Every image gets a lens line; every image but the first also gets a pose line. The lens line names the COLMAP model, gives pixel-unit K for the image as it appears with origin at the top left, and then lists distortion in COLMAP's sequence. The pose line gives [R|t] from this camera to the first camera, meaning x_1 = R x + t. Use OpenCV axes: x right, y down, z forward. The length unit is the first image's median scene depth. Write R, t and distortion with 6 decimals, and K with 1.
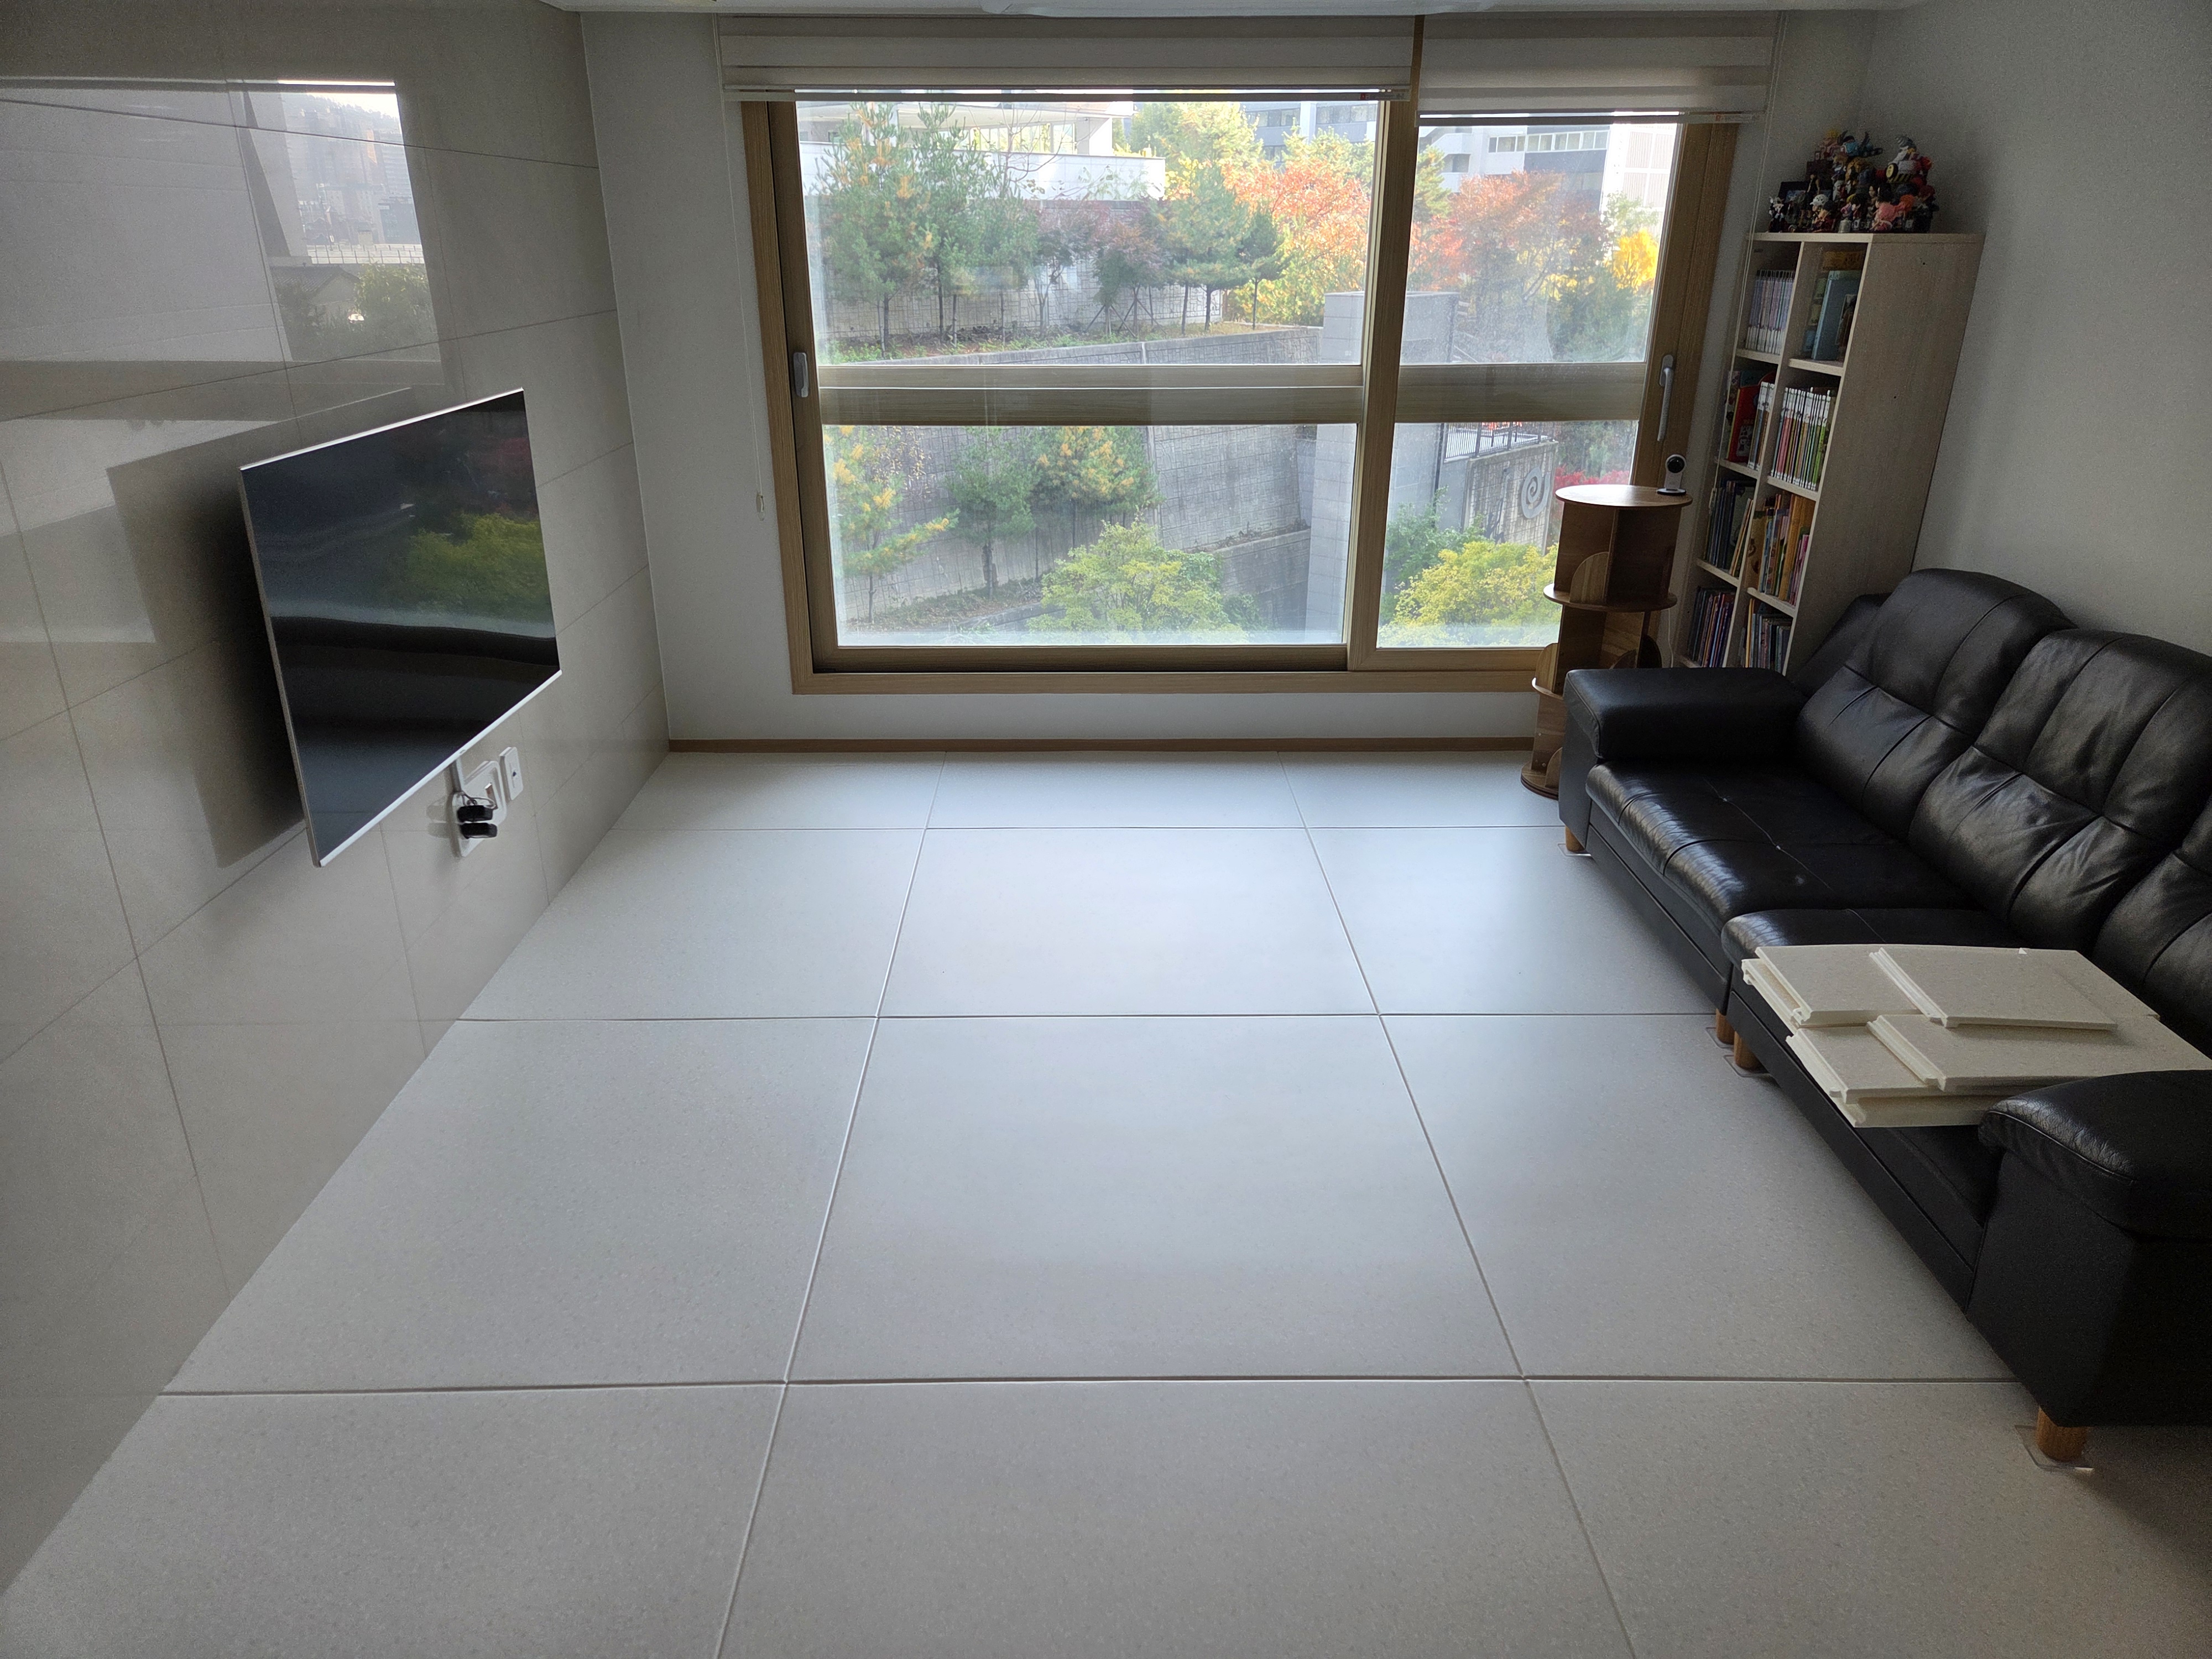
lens RADIAL K [[1479.1, 0, 1105.9], [0, 1479.1, 837.3], [0, 0, 1]] dist [0.036127, -0.004317]
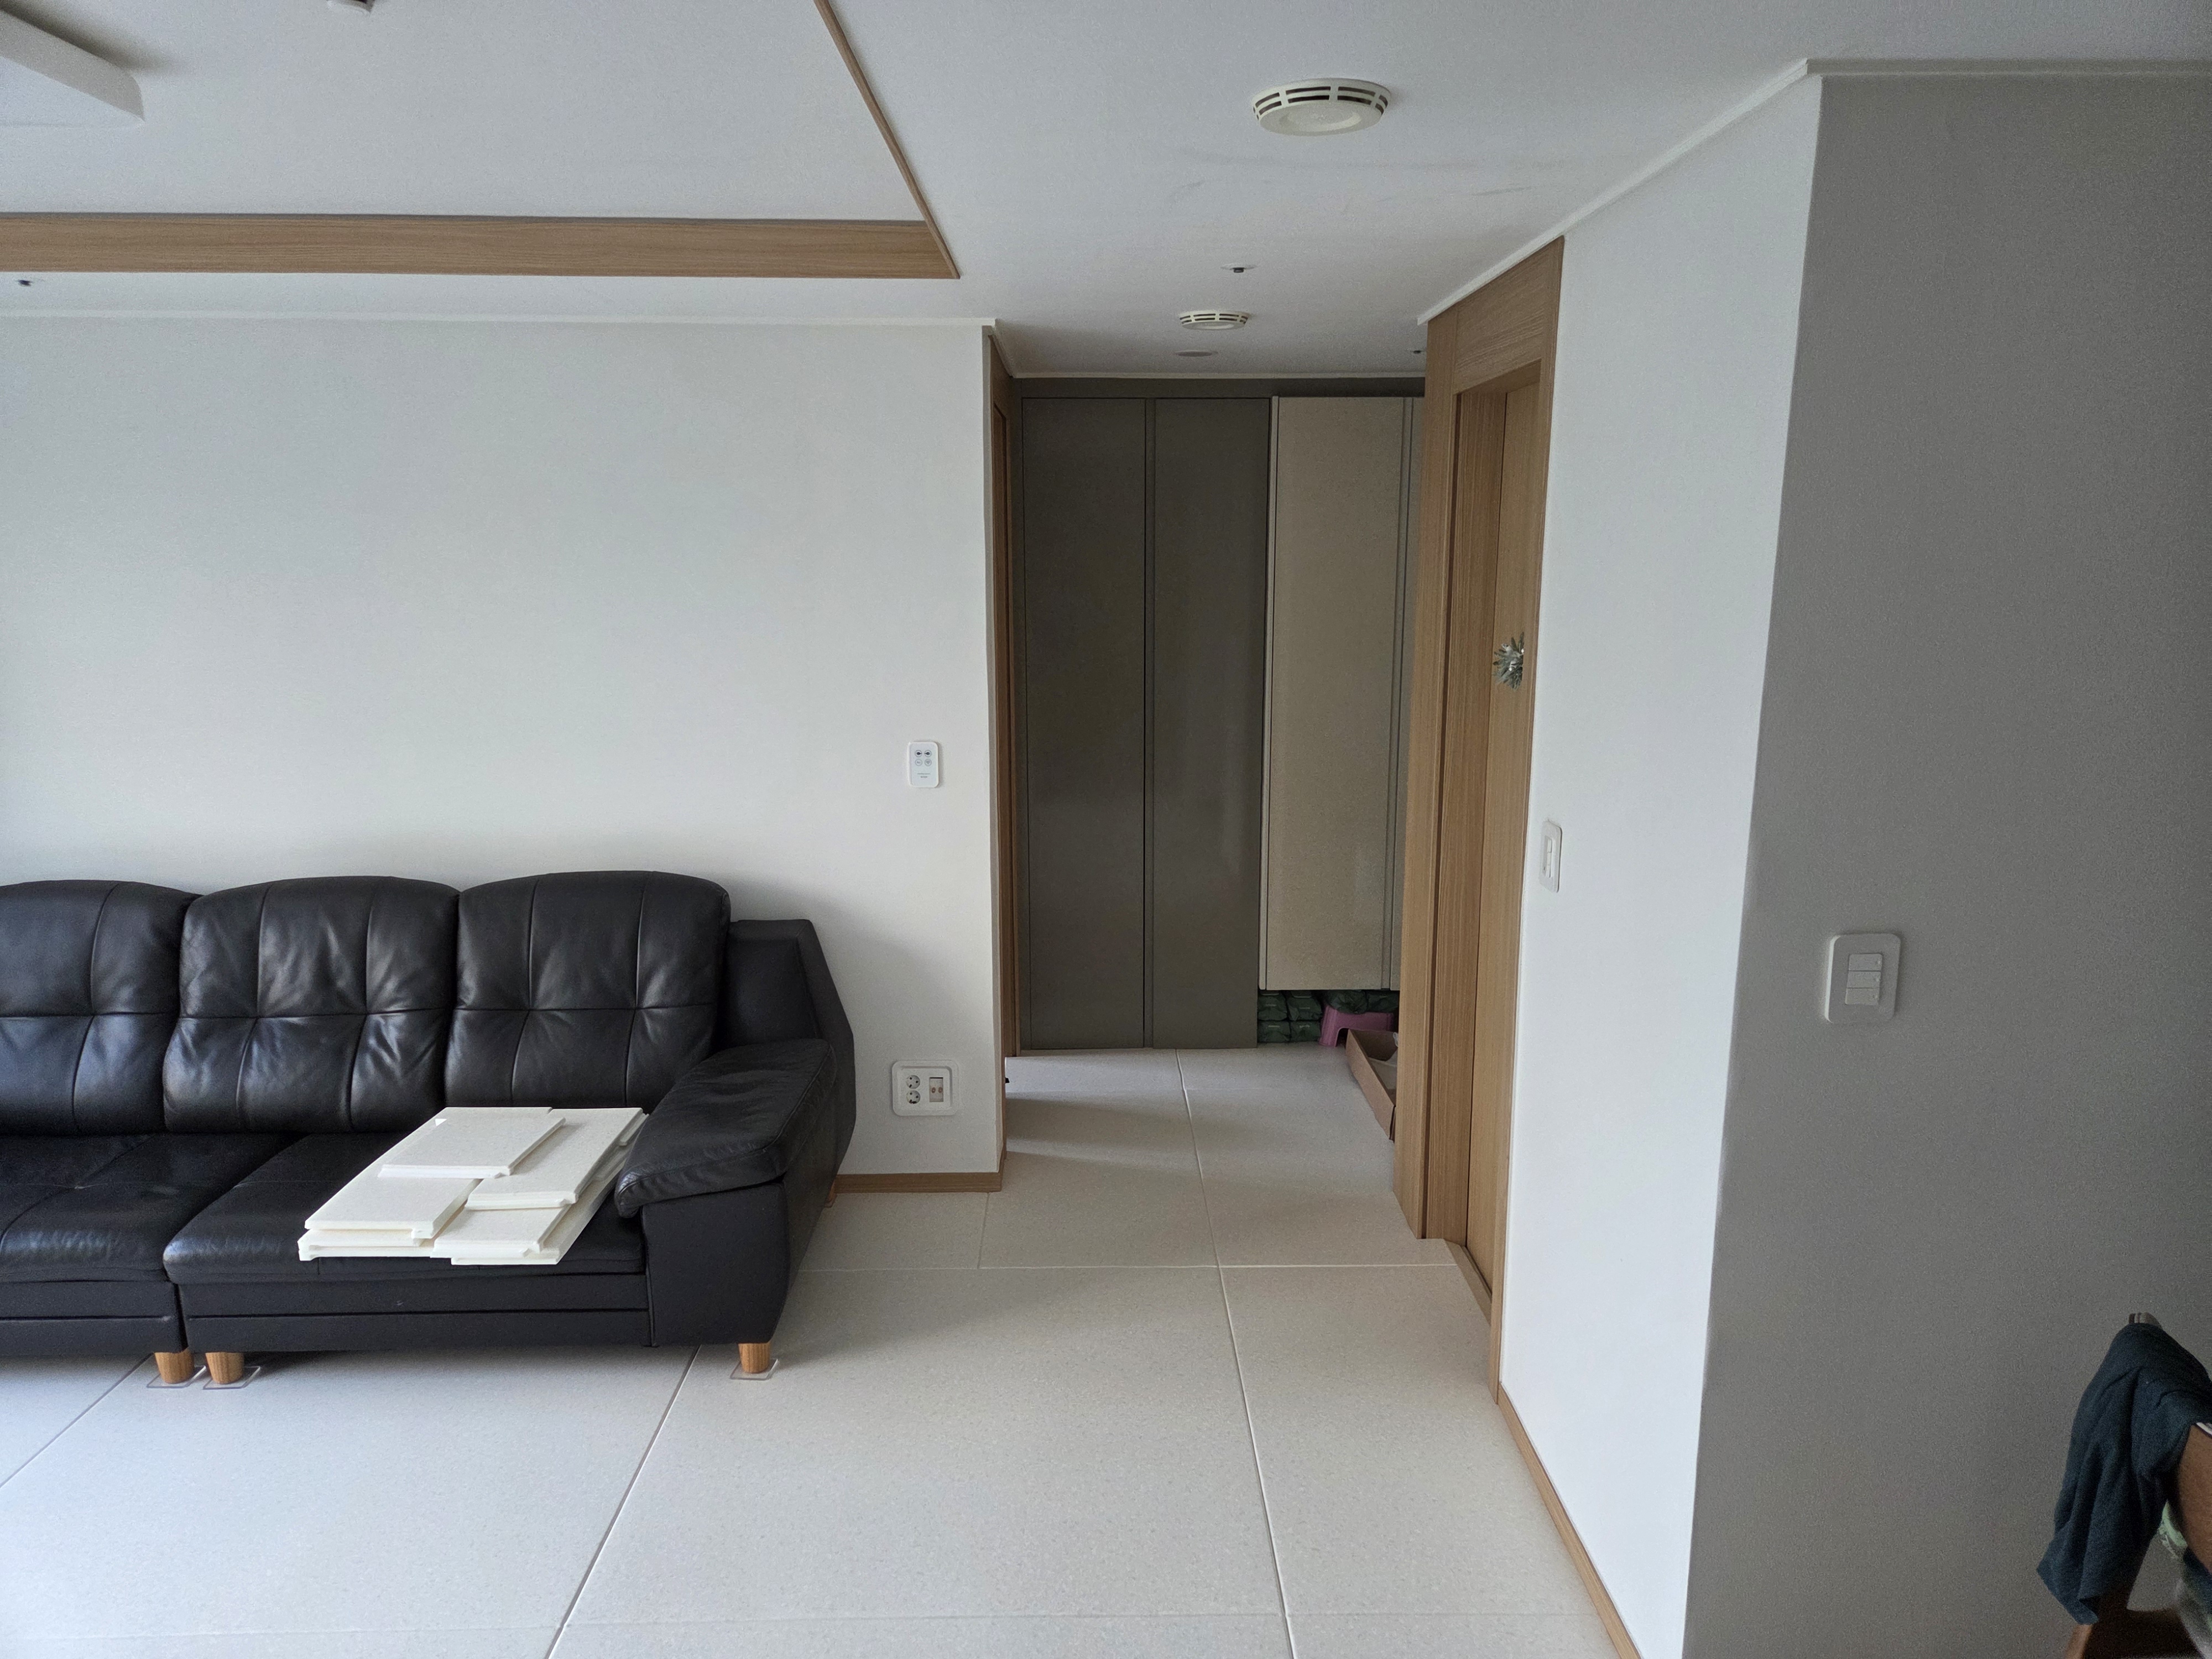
lens RADIAL K [[1479.1, 0, 1110.1], [0, 1479.1, 840.2], [0, 0, 1]] dist [0.036127, -0.004317]
pose [[-0.001235, -0.203245, 0.979127, -0.525796], [0.387558, 0.902507, 0.187830, -0.144554], [-0.921845, 0.379700, 0.077655, 0.320697]]
